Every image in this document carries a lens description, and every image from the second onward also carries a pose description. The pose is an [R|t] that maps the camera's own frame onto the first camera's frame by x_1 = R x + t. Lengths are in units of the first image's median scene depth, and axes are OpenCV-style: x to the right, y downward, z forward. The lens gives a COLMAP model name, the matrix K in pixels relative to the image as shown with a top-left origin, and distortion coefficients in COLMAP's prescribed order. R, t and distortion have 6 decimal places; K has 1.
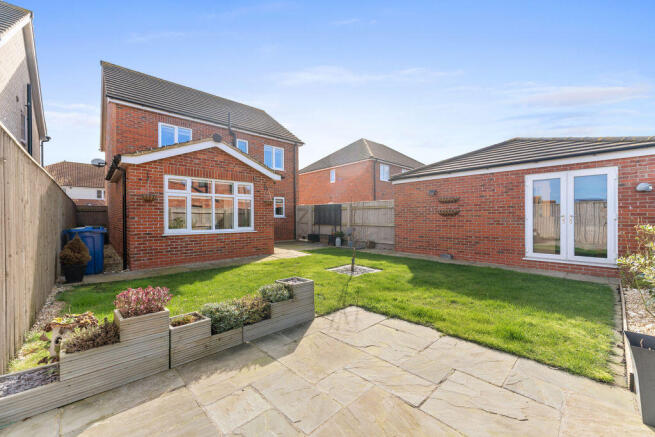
lens RADIAL K [[263.6, 0, 327.7], [0, 263.6, 218.1], [0, 0, 1]] dist [0.010846, -0.000140]
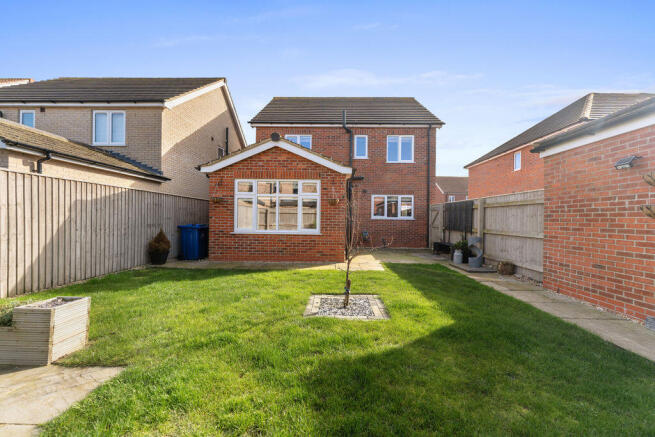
lens RADIAL K [[263.6, 0, 327.5], [0, 263.6, 217.8], [0, 0, 1]] dist [0.010846, -0.000140]
pose [[0.718133, 0.009703, -0.695838, 0.293612], [-0.015882, 0.999871, -0.002449, -0.002523], [0.695725, 0.012810, 0.718194, 0.313780]]
